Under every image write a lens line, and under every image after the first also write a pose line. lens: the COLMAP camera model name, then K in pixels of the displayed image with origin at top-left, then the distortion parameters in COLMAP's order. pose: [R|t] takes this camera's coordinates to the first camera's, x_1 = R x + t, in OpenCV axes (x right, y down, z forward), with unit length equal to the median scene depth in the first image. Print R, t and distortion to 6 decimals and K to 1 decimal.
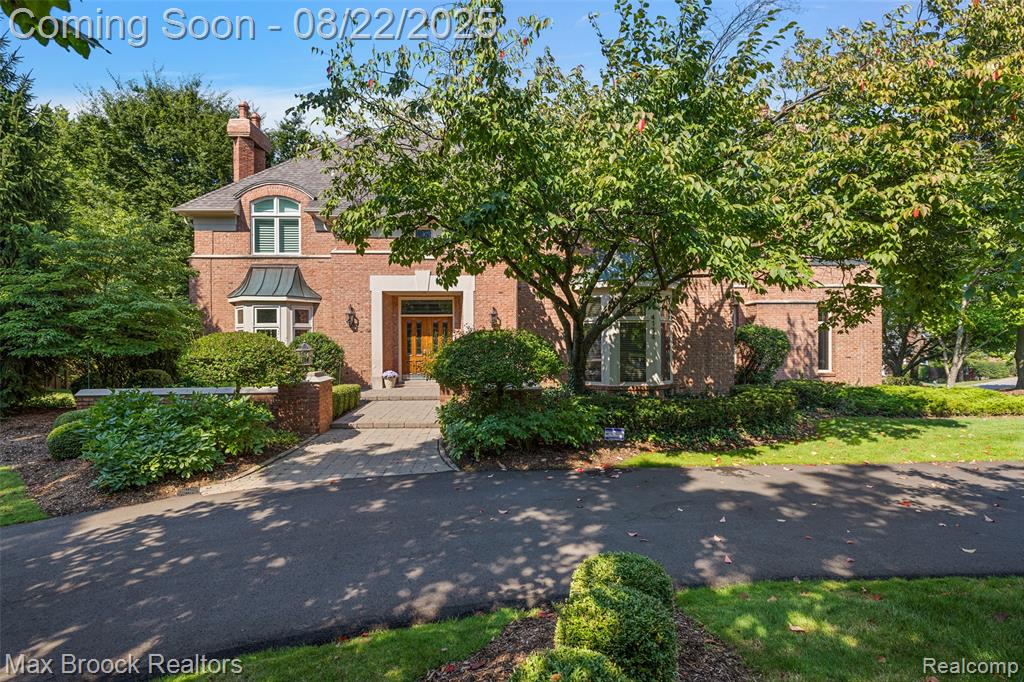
lens RADIAL K [[512.5, 0, 513.5], [0, 512.5, 335.2], [0, 0, 1]] dist [-0.007139, -0.000281]
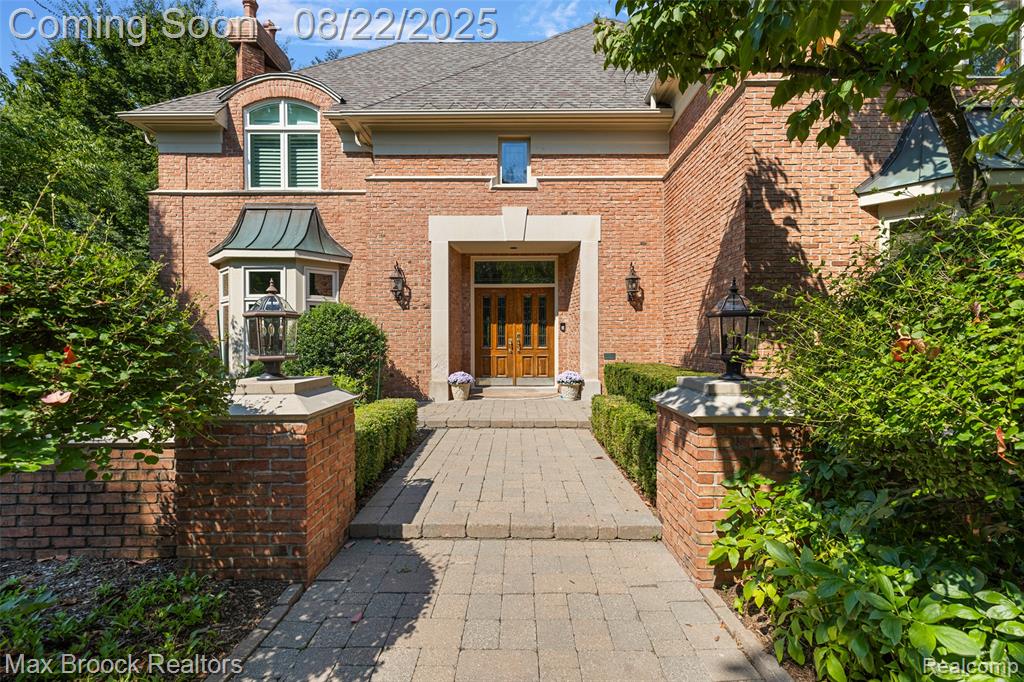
lens RADIAL K [[480.9, 0, 512.5], [0, 480.9, 338.5], [0, 0, 1]] dist [0.002659, 0.000288]
pose [[0.997910, 0.002956, -0.064557, -0.139221], [-0.002706, 0.999989, 0.003954, 0.026394], [0.064568, -0.003771, 0.997906, 0.422003]]
